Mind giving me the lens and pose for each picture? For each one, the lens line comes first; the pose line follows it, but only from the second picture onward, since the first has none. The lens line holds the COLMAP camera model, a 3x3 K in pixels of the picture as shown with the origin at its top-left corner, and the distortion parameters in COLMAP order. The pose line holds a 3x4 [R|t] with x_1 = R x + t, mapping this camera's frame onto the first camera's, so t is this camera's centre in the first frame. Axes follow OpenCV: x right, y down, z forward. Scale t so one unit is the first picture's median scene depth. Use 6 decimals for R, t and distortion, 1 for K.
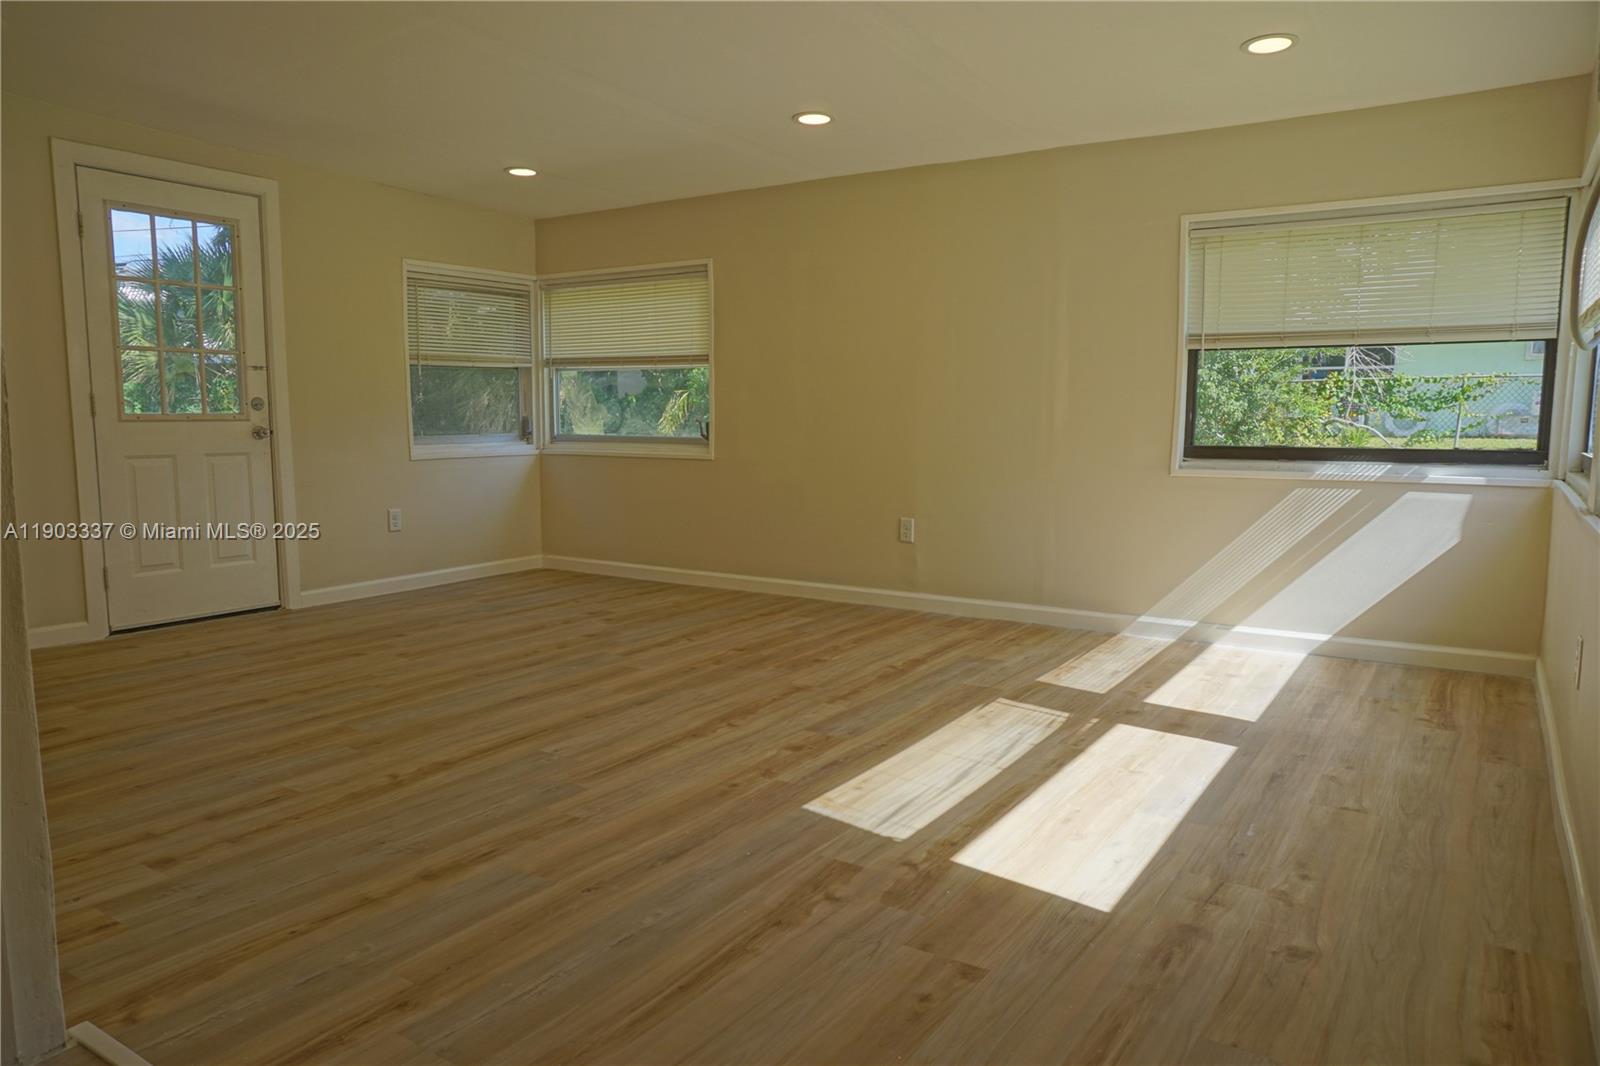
lens RADIAL K [[1044.8, 0, 799.9], [0, 1044.8, 540.9], [0, 0, 1]] dist [-0.036164, 0.025993]
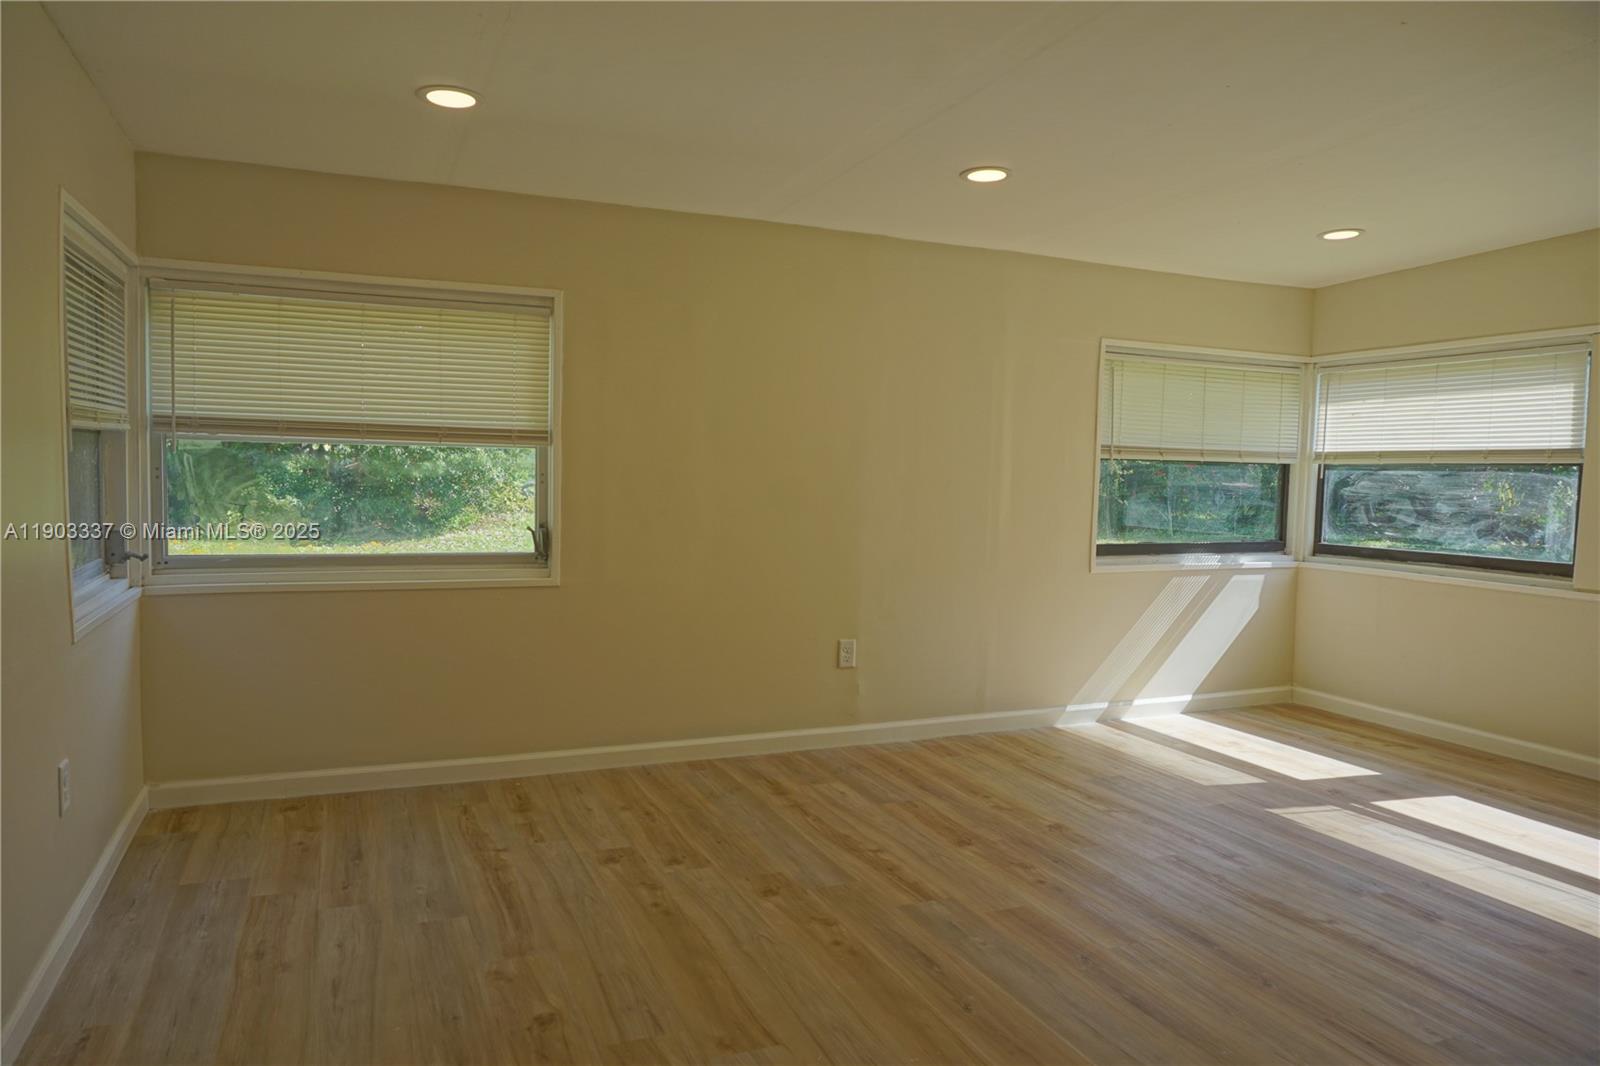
lens RADIAL K [[1044.8, 0, 794.1], [0, 1044.8, 522.1], [0, 0, 1]] dist [-0.036164, 0.025993]
pose [[0.562301, -0.023305, 0.826604, -0.786340], [0.088426, 0.995566, -0.032083, -0.118799], [-0.822191, 0.091134, 0.561868, 0.703454]]
